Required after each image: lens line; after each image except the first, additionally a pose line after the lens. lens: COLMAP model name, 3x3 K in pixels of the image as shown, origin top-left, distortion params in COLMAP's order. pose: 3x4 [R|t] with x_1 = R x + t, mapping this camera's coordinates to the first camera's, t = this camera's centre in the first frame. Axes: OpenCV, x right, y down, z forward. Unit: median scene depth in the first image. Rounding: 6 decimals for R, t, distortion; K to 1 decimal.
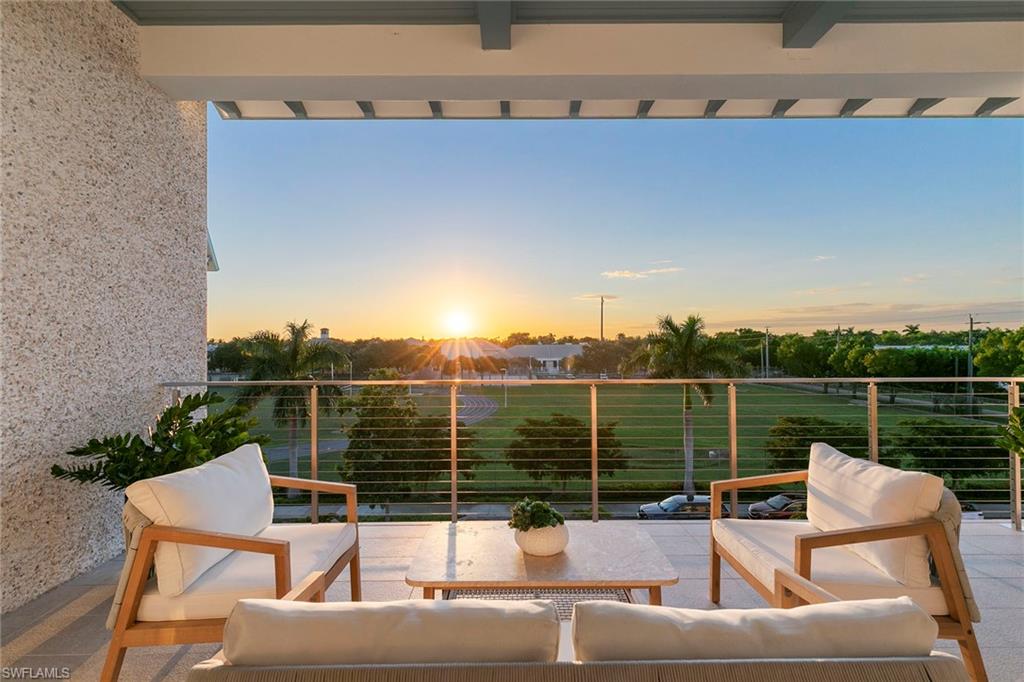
lens RADIAL K [[460.0, 0, 511.9], [0, 460.0, 338.4], [0, 0, 1]] dist [0.003395, 0.001213]
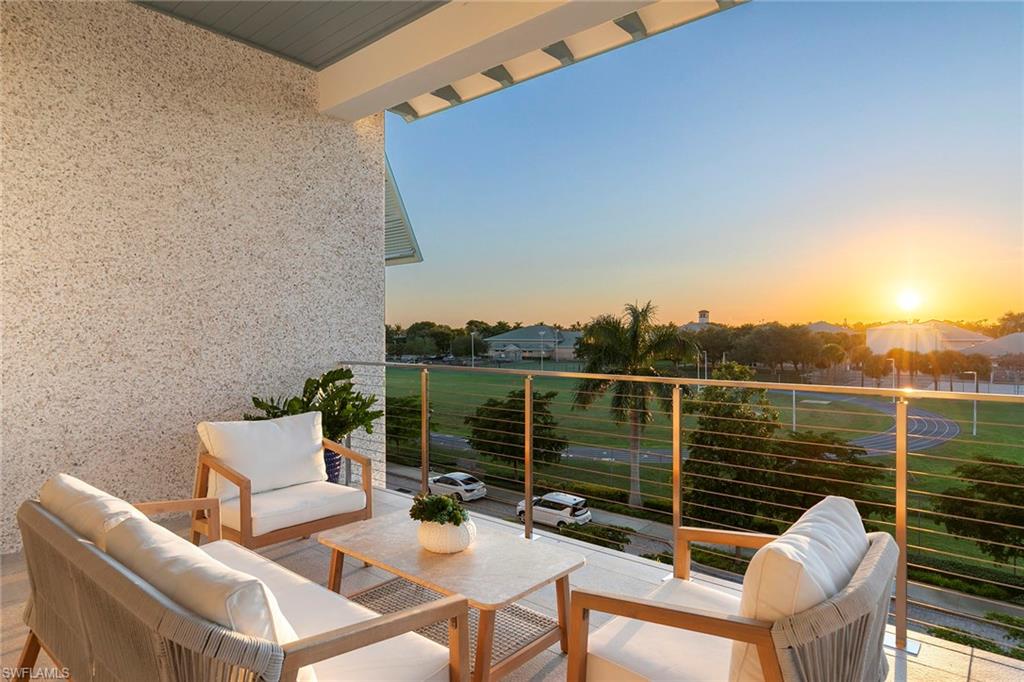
lens RADIAL K [[593.5, 0, 513.1], [0, 593.5, 338.3], [0, 0, 1]] dist [-0.002513, 0.001907]
pose [[0.759116, 0.011799, -0.650848, 0.073994], [0.004980, 0.999701, 0.023932, 0.000179], [0.650936, -0.021408, 0.758831, 0.013867]]
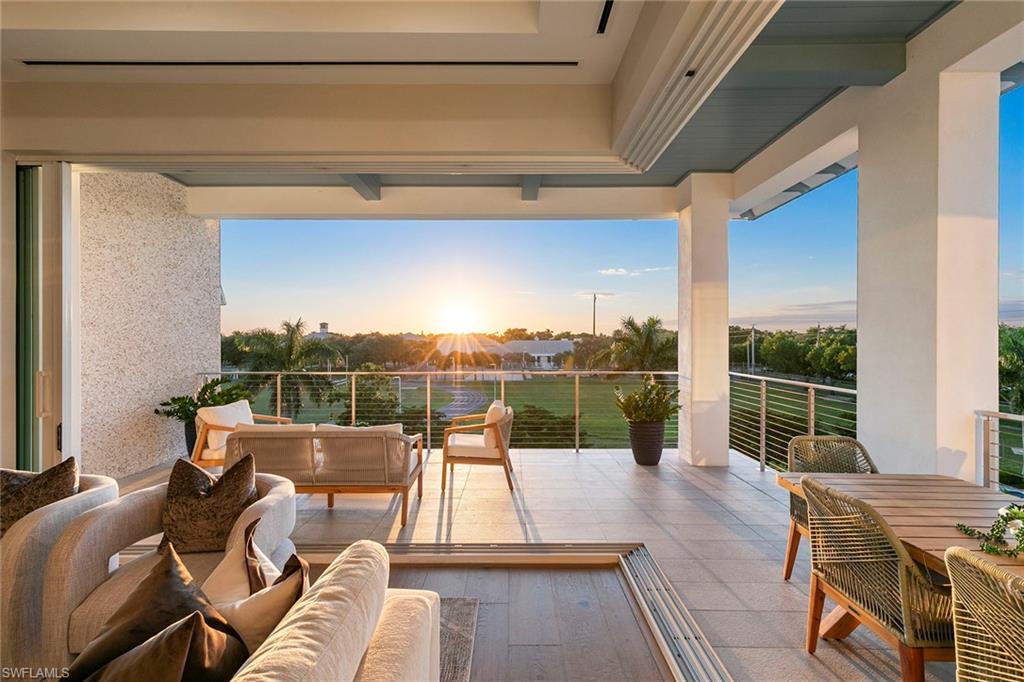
lens RADIAL K [[460.0, 0, 516.8], [0, 460.0, 337.5], [0, 0, 1]] dist [0.003395, 0.001213]
pose [[0.999952, 0.006118, 0.007661, 0.065046], [-0.006189, 0.999938, 0.009265, -0.008962], [-0.007604, -0.009312, 0.999928, -0.109568]]
